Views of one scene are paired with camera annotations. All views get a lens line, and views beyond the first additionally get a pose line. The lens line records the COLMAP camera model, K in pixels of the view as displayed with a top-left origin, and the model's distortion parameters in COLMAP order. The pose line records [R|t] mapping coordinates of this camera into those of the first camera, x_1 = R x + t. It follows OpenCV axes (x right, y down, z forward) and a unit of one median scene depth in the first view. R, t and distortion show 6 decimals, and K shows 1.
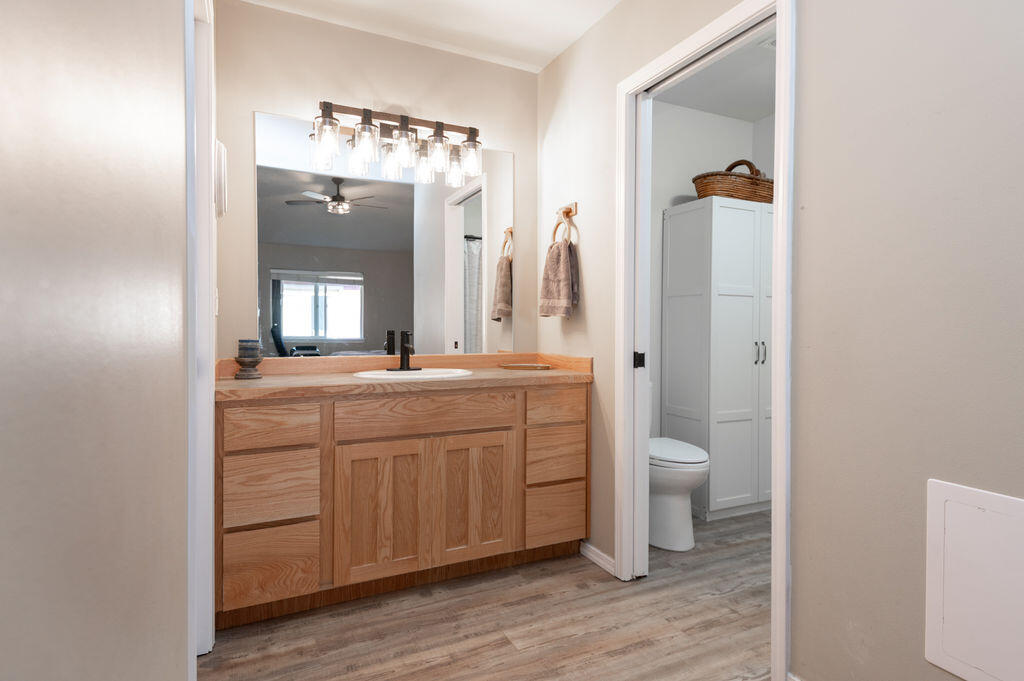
lens RADIAL K [[560.0, 0, 509.5], [0, 560.0, 339.0], [0, 0, 1]] dist [0.007417, 0.000211]
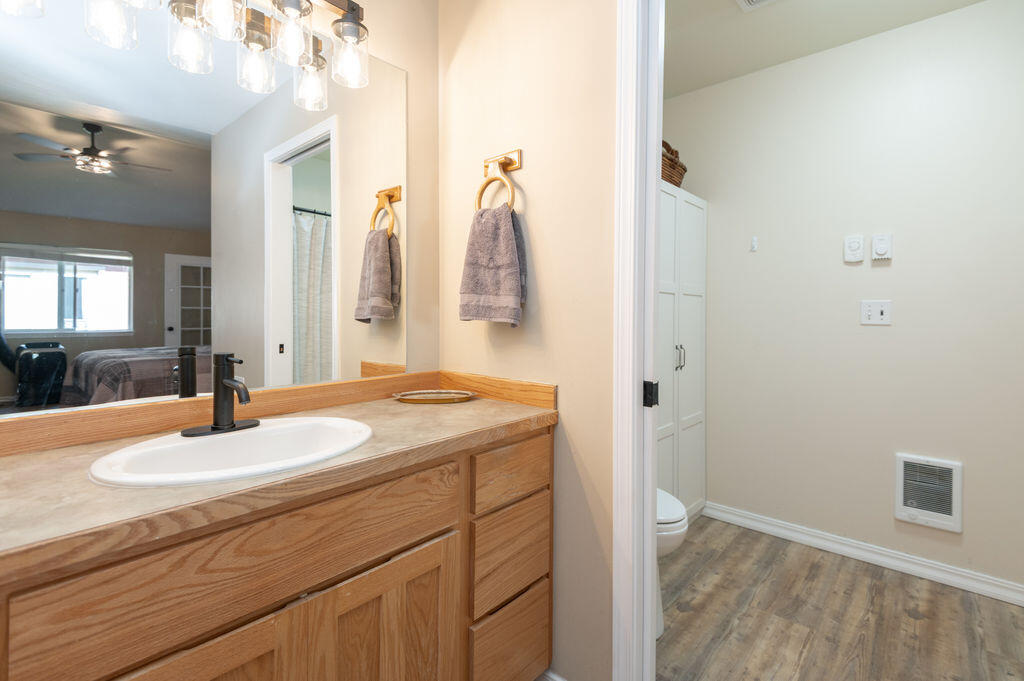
lens RADIAL K [[472.4, 0, 502.1], [0, 472.4, 314.5], [0, 0, 1]] dist [0.015005, -0.007444]
pose [[0.919965, -0.002306, 0.391994, -0.119552], [0.007649, 0.999898, -0.012070, -0.041569], [-0.391926, 0.014102, 0.919889, 0.486666]]
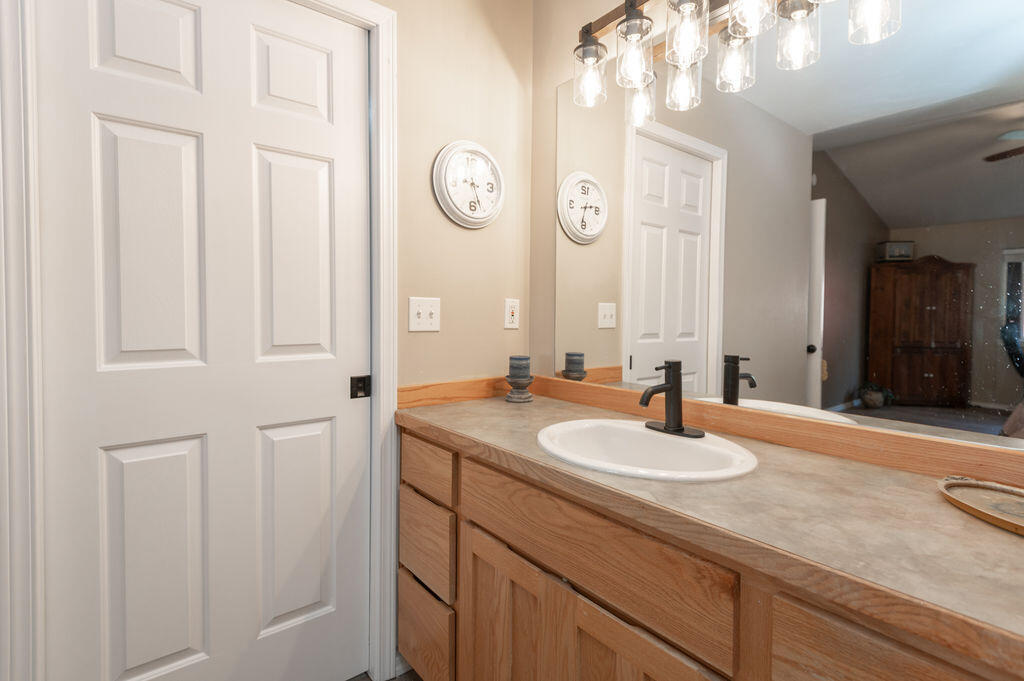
lens RADIAL K [[472.4, 0, 506.2], [0, 472.4, 336.9], [0, 0, 1]] dist [0.015005, -0.007444]
pose [[0.238443, 0.028771, -0.970730, 0.213795], [-0.015020, 0.999551, 0.025936, -0.043941], [0.971040, 0.008396, 0.238768, 0.716539]]
